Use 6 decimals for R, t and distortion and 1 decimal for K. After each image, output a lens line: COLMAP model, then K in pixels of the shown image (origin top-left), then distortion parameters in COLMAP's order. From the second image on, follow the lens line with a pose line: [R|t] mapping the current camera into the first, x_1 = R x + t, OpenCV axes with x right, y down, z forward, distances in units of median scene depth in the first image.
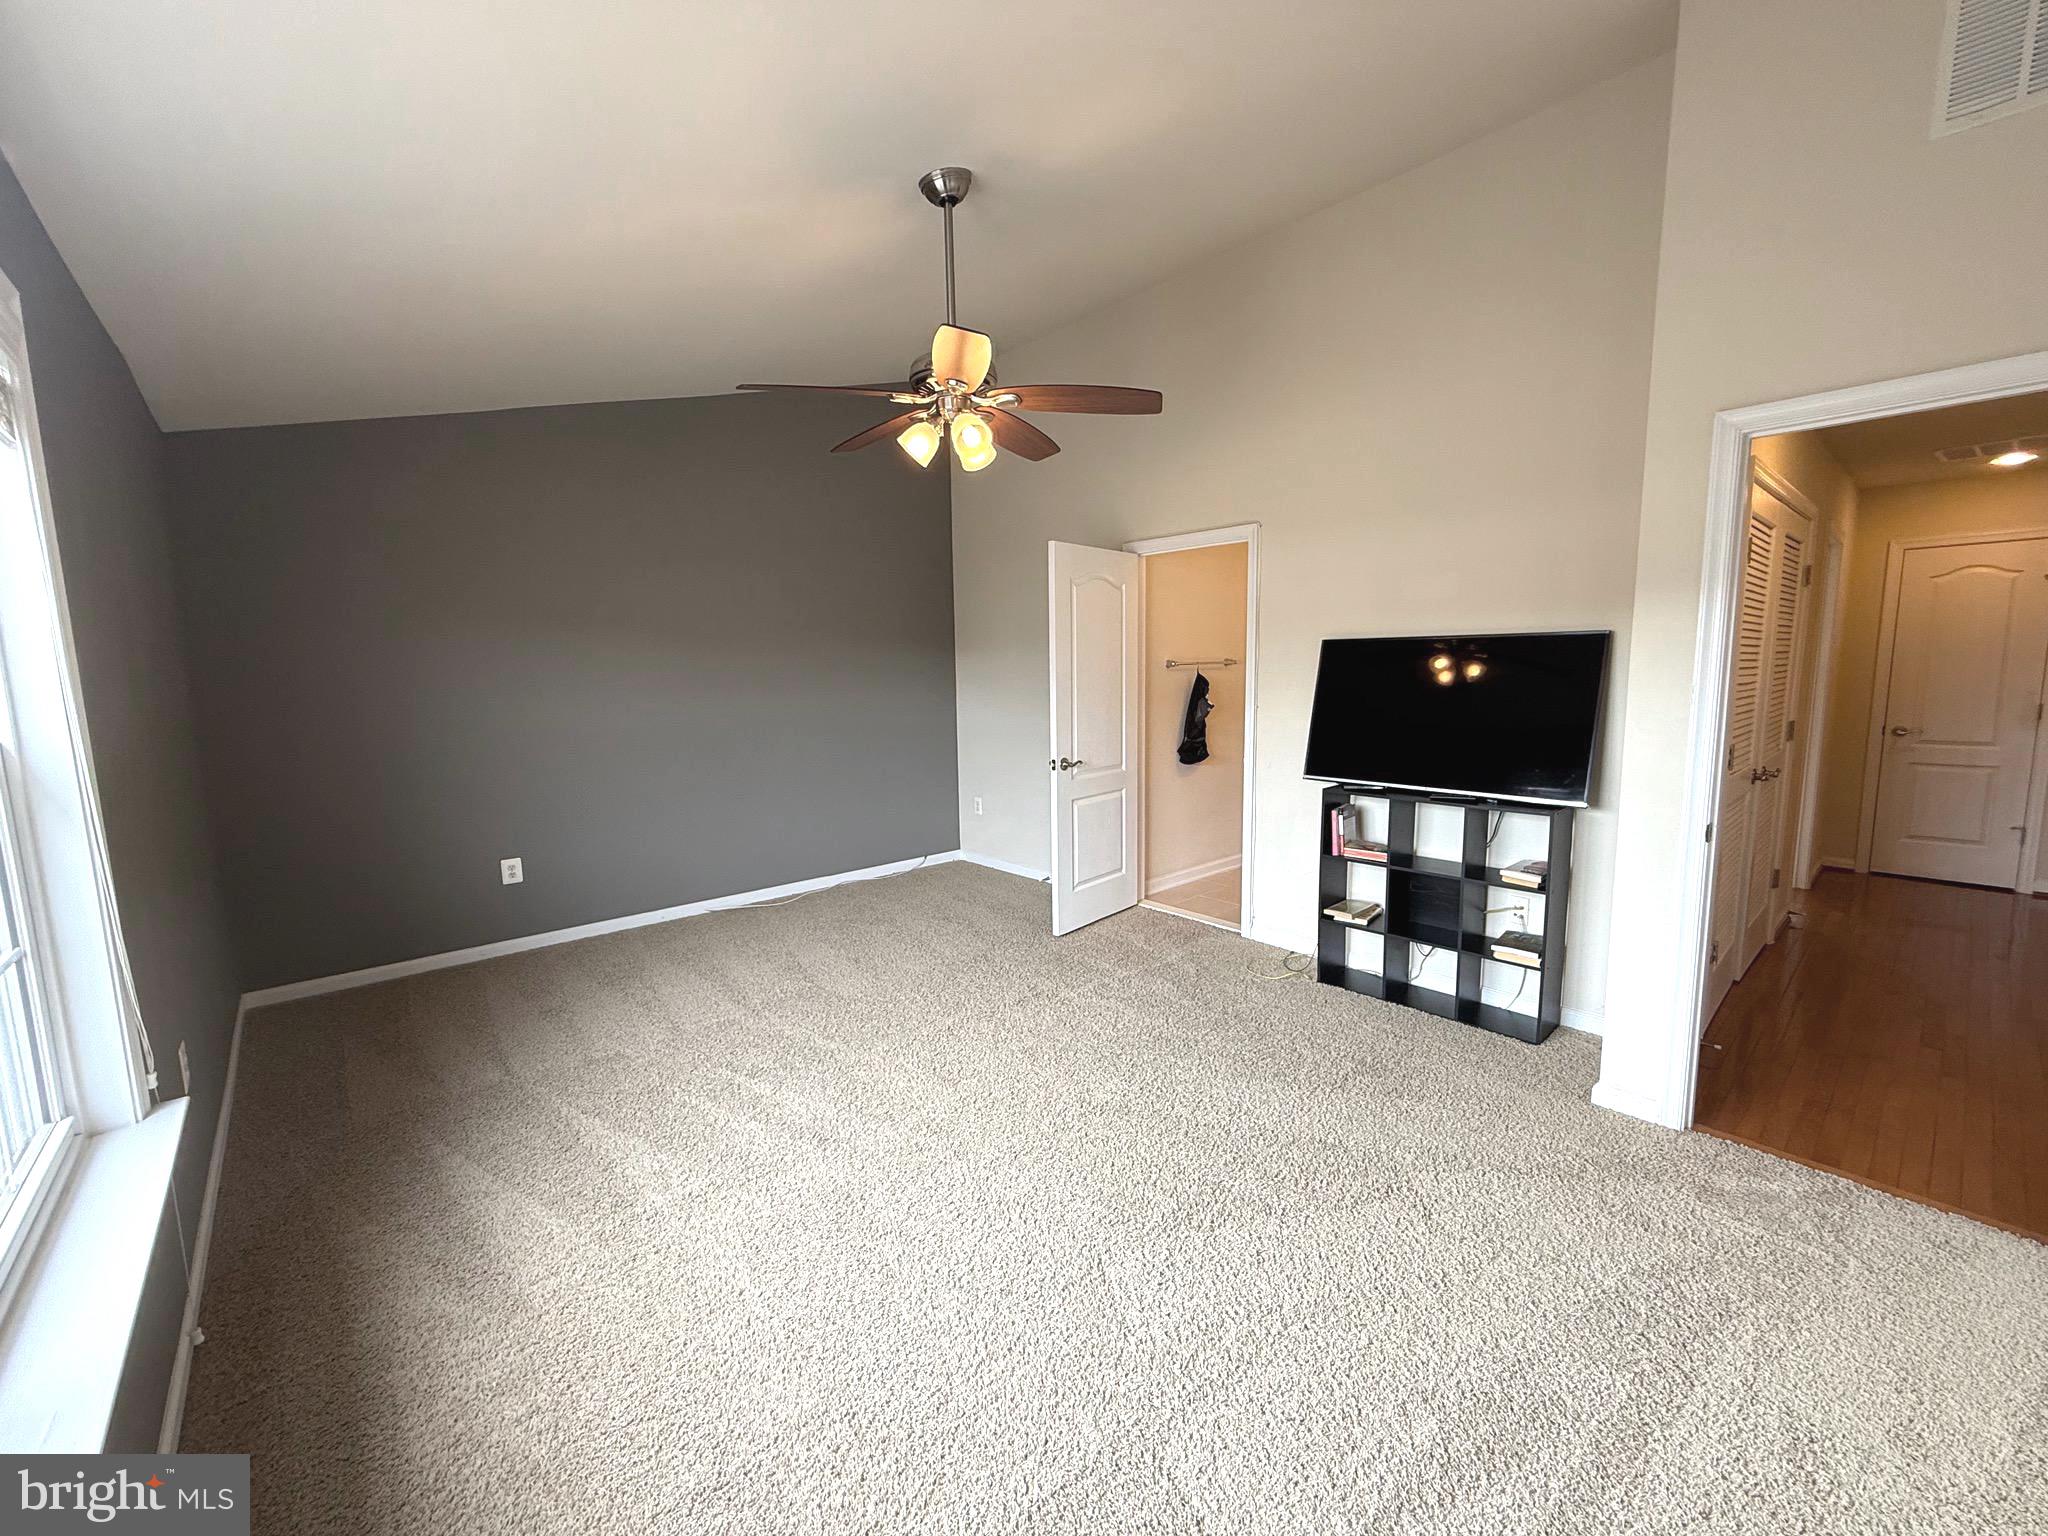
lens RADIAL K [[819.6, 0, 1023.4], [0, 819.6, 771.6], [0, 0, 1]] dist [0.004411, -0.000094]
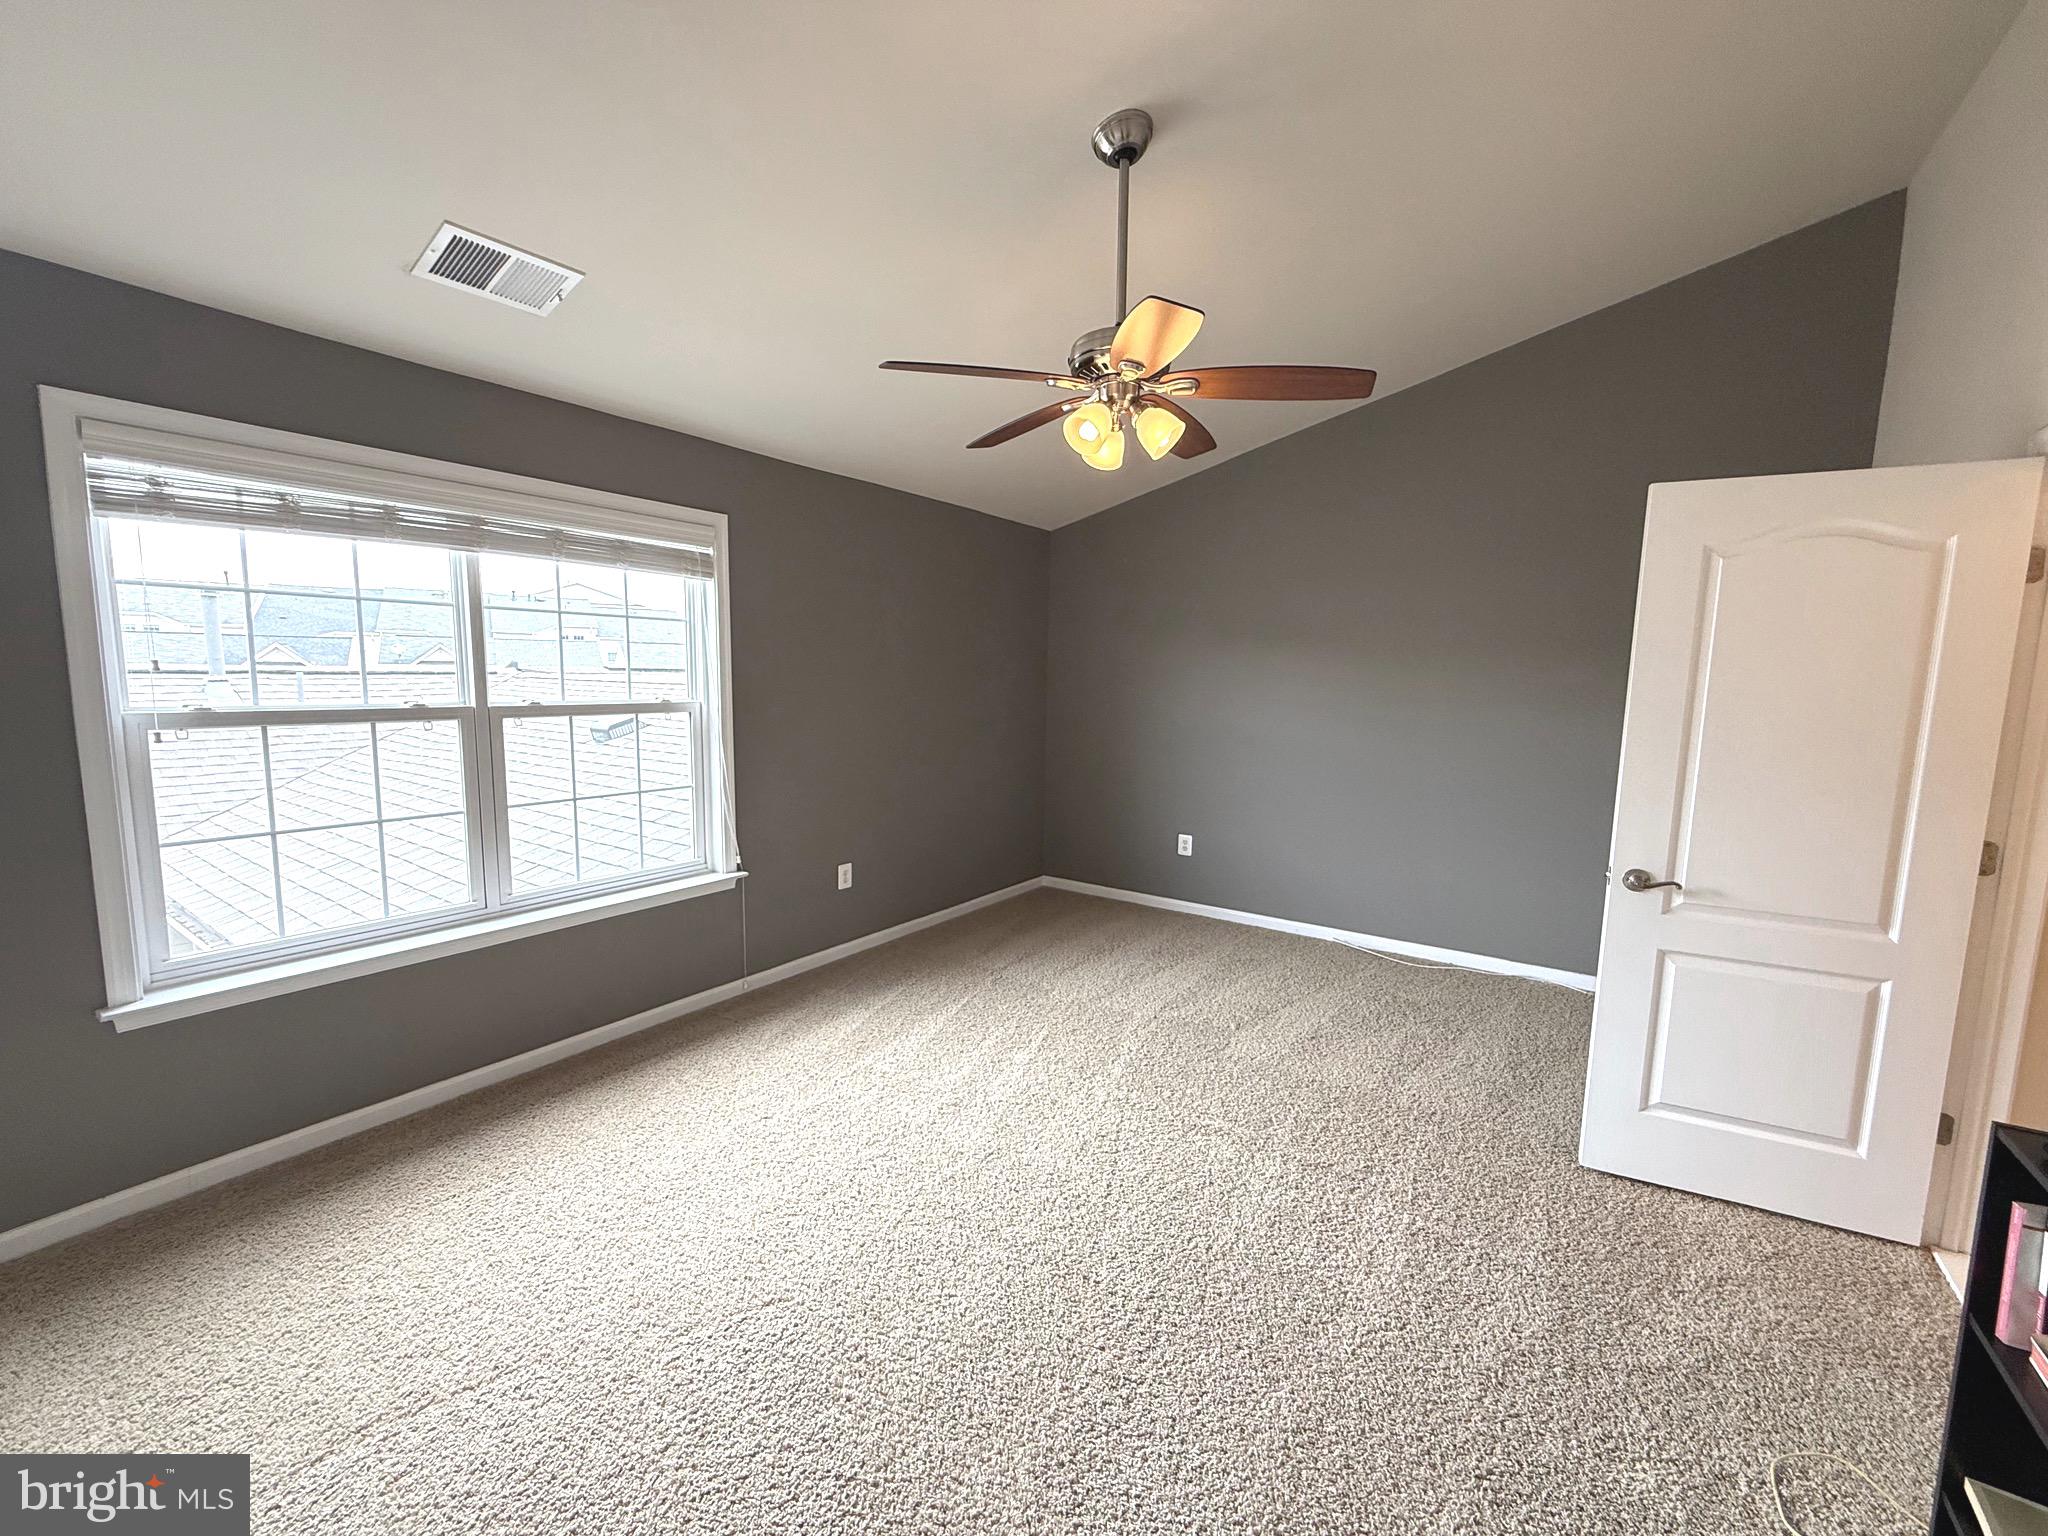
lens RADIAL K [[819.6, 0, 1023.0], [0, 819.6, 770.9], [0, 0, 1]] dist [0.004411, -0.000094]
pose [[0.243466, 0.138452, -0.959977, 0.474236], [-0.146444, 0.983660, 0.104727, -0.079815], [0.958790, 0.115085, 0.259763, 0.441437]]
